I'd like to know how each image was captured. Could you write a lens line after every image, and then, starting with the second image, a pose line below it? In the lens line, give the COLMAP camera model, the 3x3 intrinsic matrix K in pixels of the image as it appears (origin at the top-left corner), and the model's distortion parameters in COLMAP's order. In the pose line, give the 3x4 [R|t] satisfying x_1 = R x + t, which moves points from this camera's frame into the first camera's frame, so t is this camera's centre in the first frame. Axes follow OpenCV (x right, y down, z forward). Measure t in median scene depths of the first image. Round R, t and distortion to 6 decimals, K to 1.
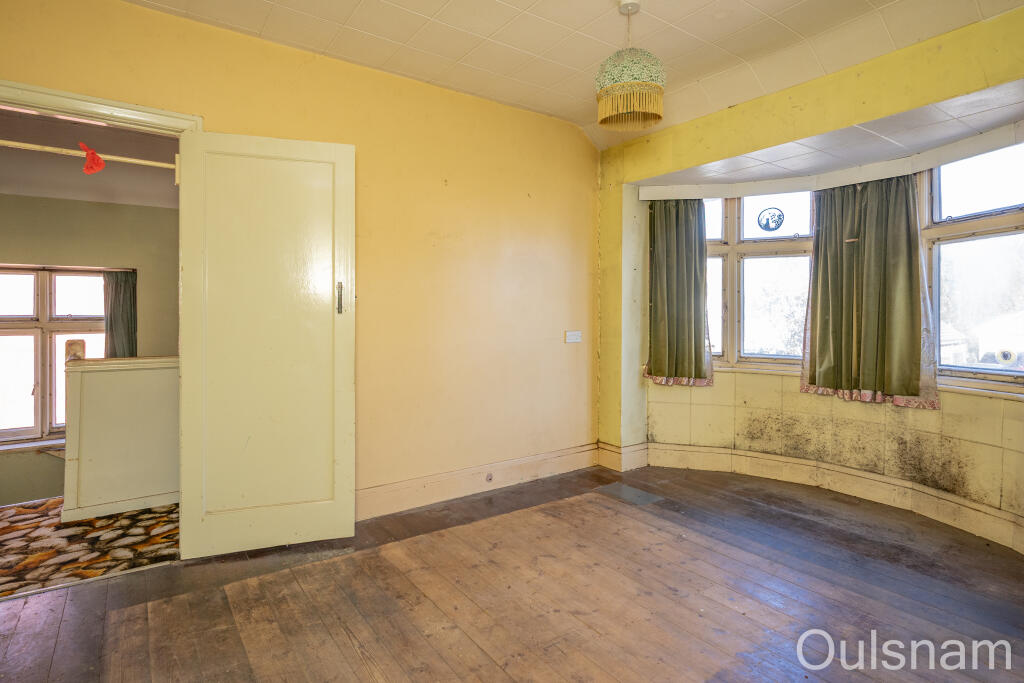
lens RADIAL K [[529.6, 0, 513.2], [0, 529.6, 316.4], [0, 0, 1]] dist [0.000575, 0.000122]
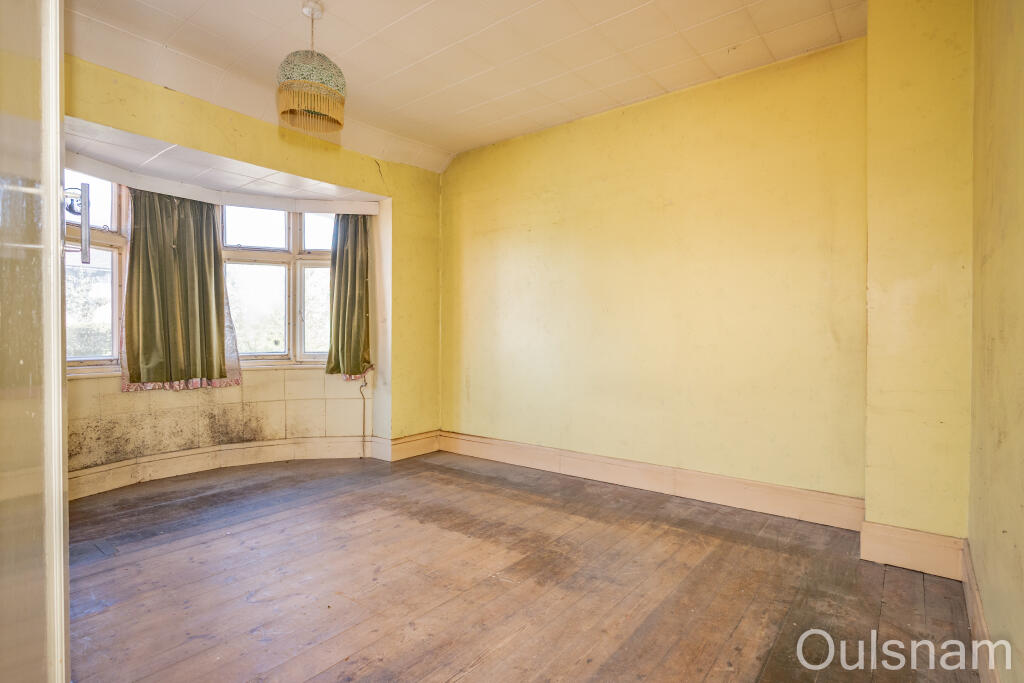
lens RADIAL K [[524.0, 0, 512.0], [0, 524.0, 341.5], [0, 0, 1]] dist [-0.002128, -0.000402]
pose [[-0.286420, -0.018645, 0.957923, -0.668453], [-0.002877, 0.999823, 0.018601, 0.035599], [-0.958100, 0.002572, -0.286423, 0.689586]]
